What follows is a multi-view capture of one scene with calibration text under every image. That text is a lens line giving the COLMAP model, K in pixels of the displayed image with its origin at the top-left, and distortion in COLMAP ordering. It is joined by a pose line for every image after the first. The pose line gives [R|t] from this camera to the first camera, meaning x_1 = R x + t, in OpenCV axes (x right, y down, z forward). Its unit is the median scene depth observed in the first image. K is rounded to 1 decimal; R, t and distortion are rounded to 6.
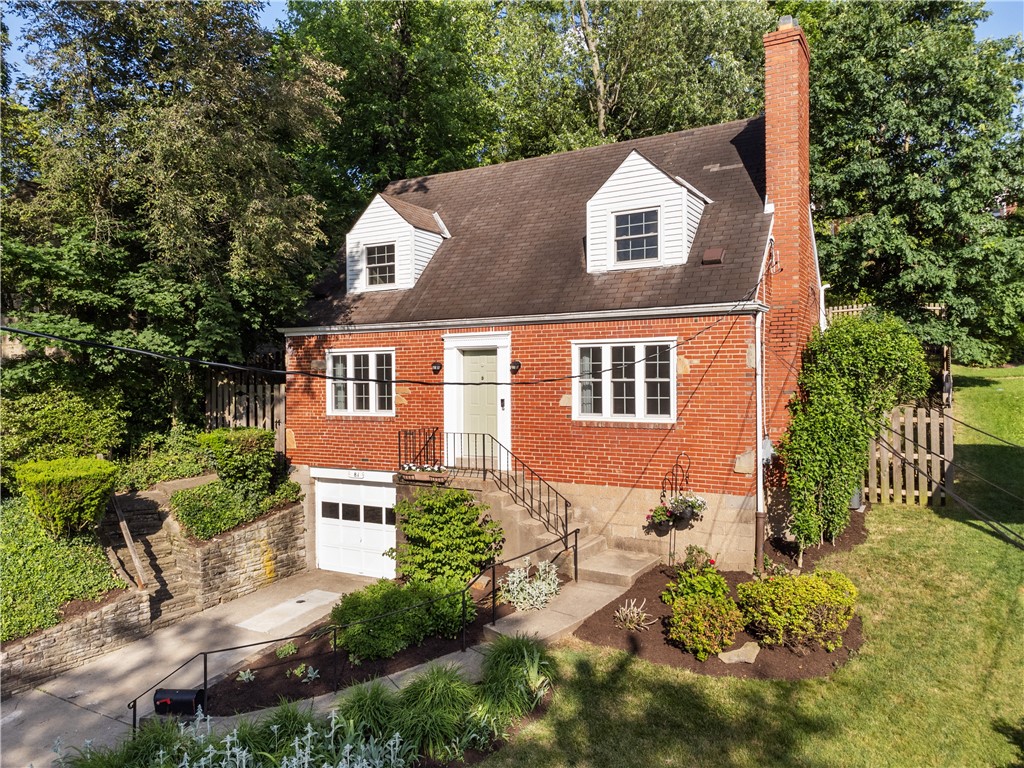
lens RADIAL K [[755.5, 0, 528.0], [0, 755.5, 381.7], [0, 0, 1]] dist [-0.003029, -0.001855]
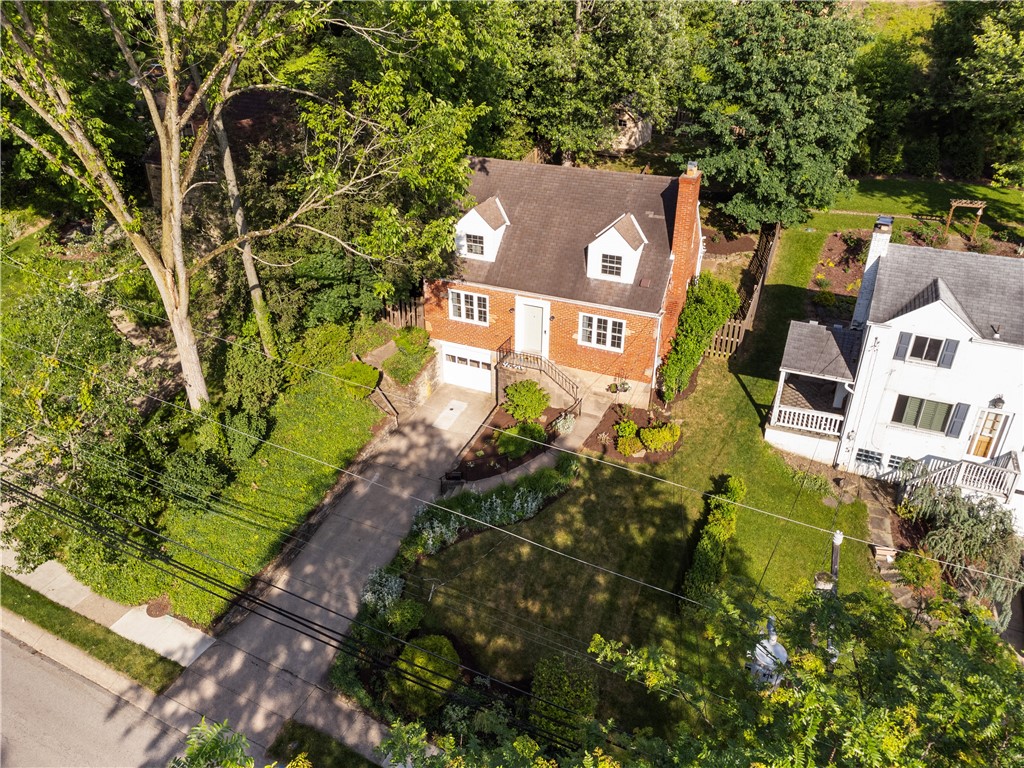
lens RADIAL K [[755.5, 0, 528.0], [0, 755.5, 381.7], [0, 0, 1]] dist [-0.003029, -0.001855]
pose [[0.993805, -0.032873, 0.106163, -0.326927], [-0.023259, 0.872580, 0.487918, -0.930620], [-0.108675, -0.487364, 0.866410, -0.987280]]
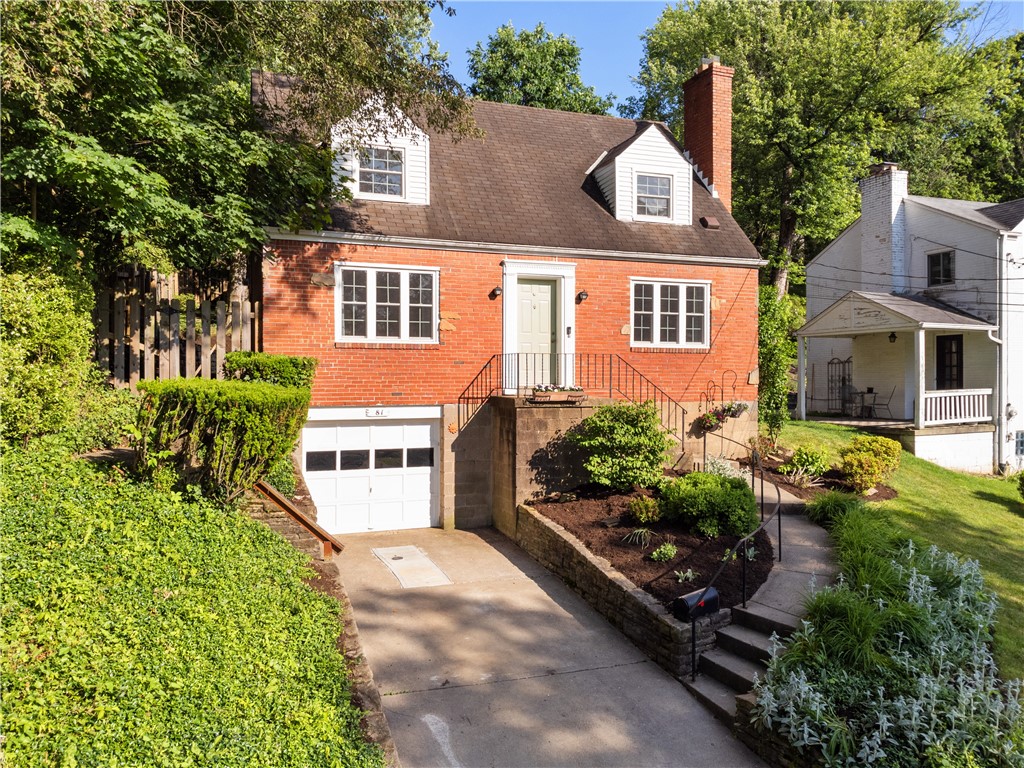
lens RADIAL K [[755.5, 0, 528.0], [0, 755.5, 381.7], [0, 0, 1]] dist [-0.003029, -0.001855]
pose [[0.644402, -0.003718, 0.764678, -0.886488], [-0.006301, 0.999928, 0.010171, 0.090287], [-0.764661, -0.011373, 0.644333, 0.370989]]
